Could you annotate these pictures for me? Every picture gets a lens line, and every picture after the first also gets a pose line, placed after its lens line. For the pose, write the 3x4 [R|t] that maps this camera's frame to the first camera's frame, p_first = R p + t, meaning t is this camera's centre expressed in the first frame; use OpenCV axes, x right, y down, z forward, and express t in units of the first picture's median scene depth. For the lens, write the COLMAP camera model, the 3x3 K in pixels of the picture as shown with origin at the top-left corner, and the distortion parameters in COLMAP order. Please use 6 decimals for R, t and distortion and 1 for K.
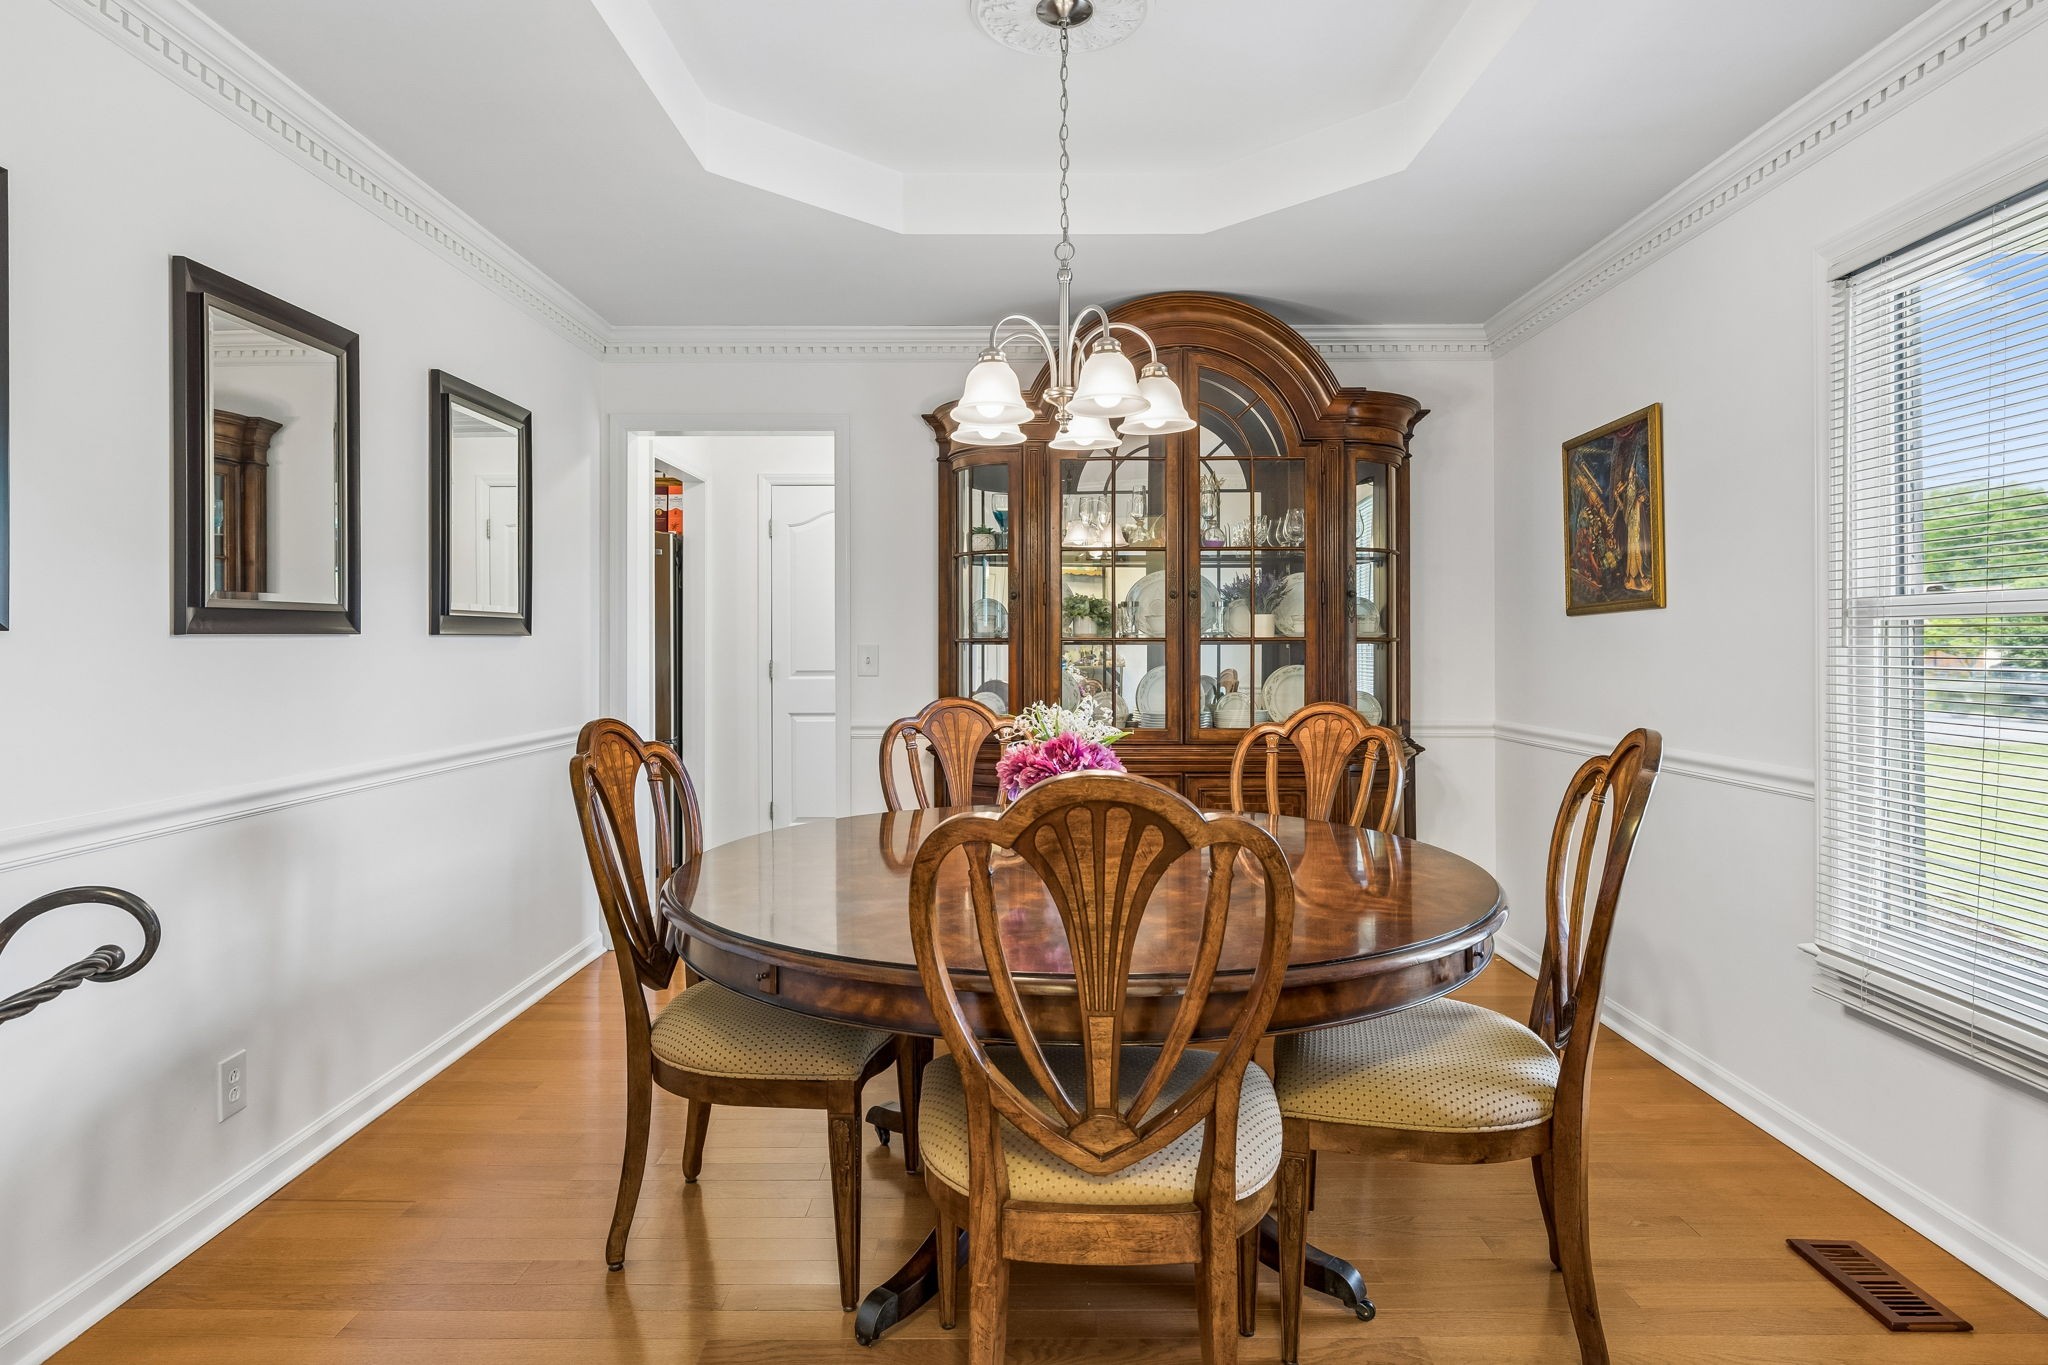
lens RADIAL K [[1145.0, 0, 1030.2], [0, 1145.0, 637.1], [0, 0, 1]] dist [0.000225, -0.000330]
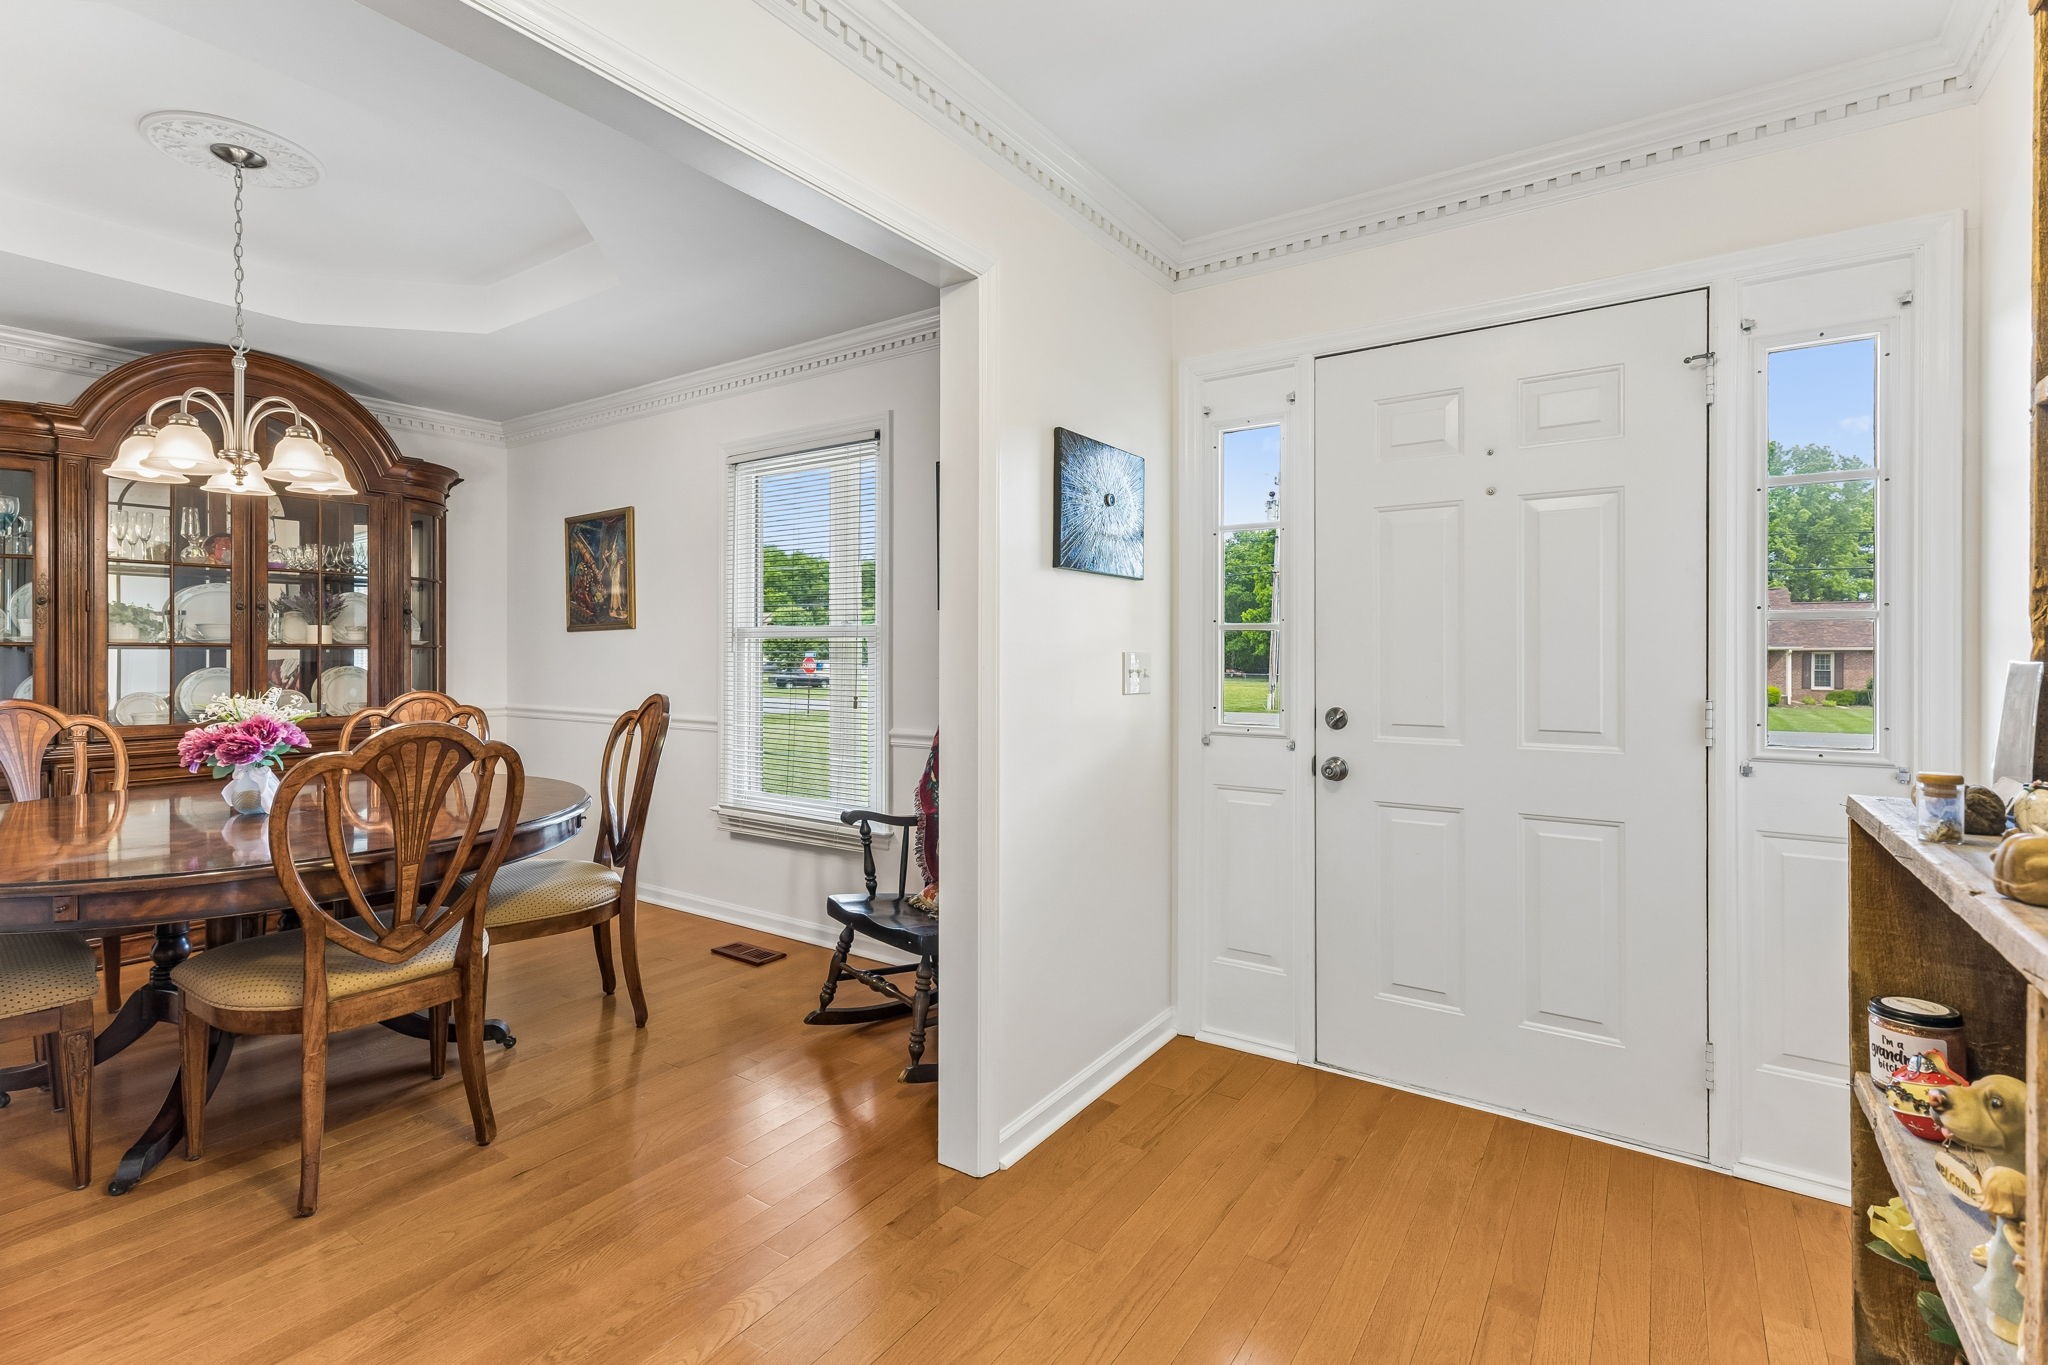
lens RADIAL K [[1032.0, 0, 1013.9], [0, 1032.0, 651.7], [0, 0, 1]] dist [-0.002584, -0.000332]
pose [[0.584116, 0.001478, 0.811669, -0.425455], [-0.007672, 0.999964, 0.003700, -0.001923], [-0.811634, -0.008388, 0.584106, -0.410461]]
